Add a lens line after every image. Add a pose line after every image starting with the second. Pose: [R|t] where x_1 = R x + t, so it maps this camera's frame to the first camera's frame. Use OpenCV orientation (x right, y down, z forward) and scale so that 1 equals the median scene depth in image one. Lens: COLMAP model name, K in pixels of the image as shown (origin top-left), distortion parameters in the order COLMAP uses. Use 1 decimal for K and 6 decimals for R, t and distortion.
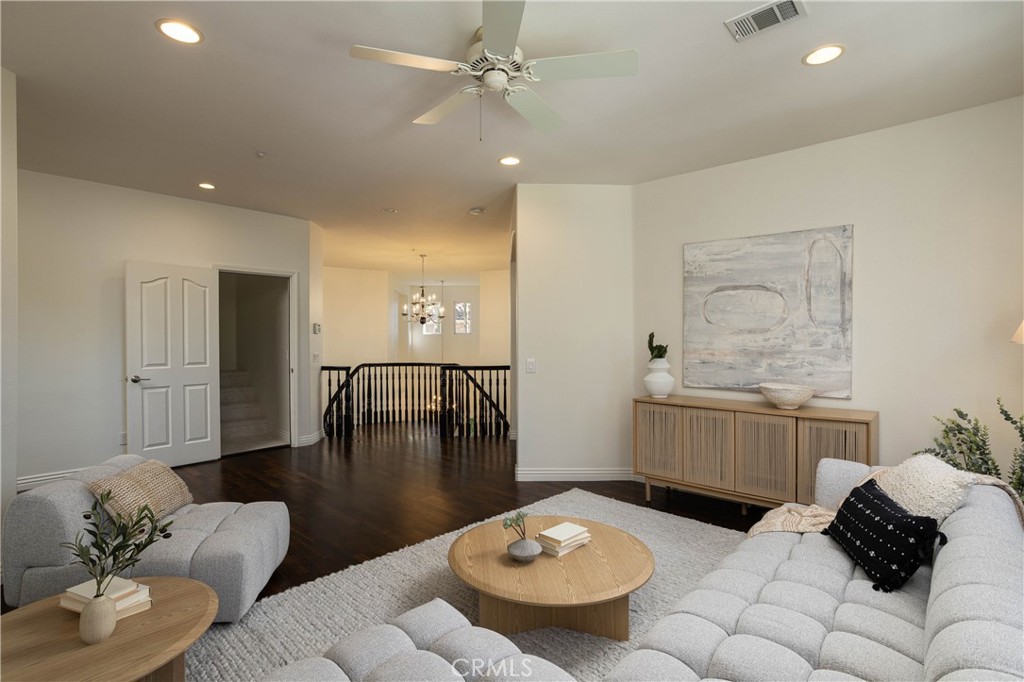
lens RADIAL K [[493.7, 0, 512.0], [0, 493.7, 341.0], [0, 0, 1]] dist [0.000165, 0.000025]
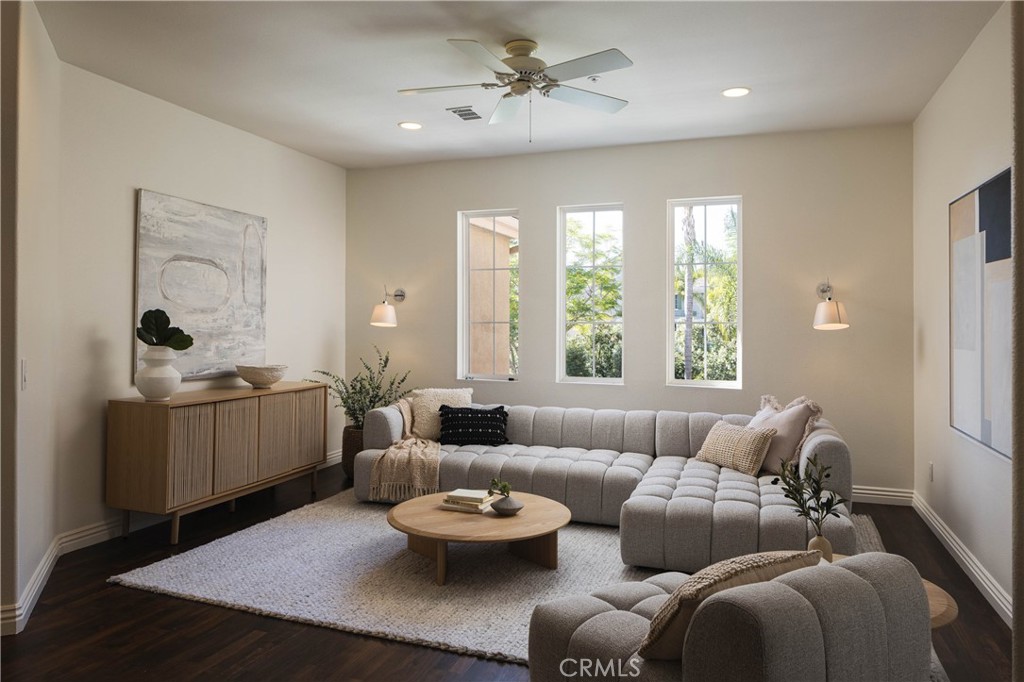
lens RADIAL K [[708.5, 0, 512.4], [0, 708.5, 323.6], [0, 0, 1]] dist [-0.109172, -0.000163]
pose [[-0.412317, -0.002446, 0.911037, -0.908157], [0.001303, 0.999994, 0.003274, 0.000072], [-0.911039, 0.002537, -0.412312, 1.047425]]
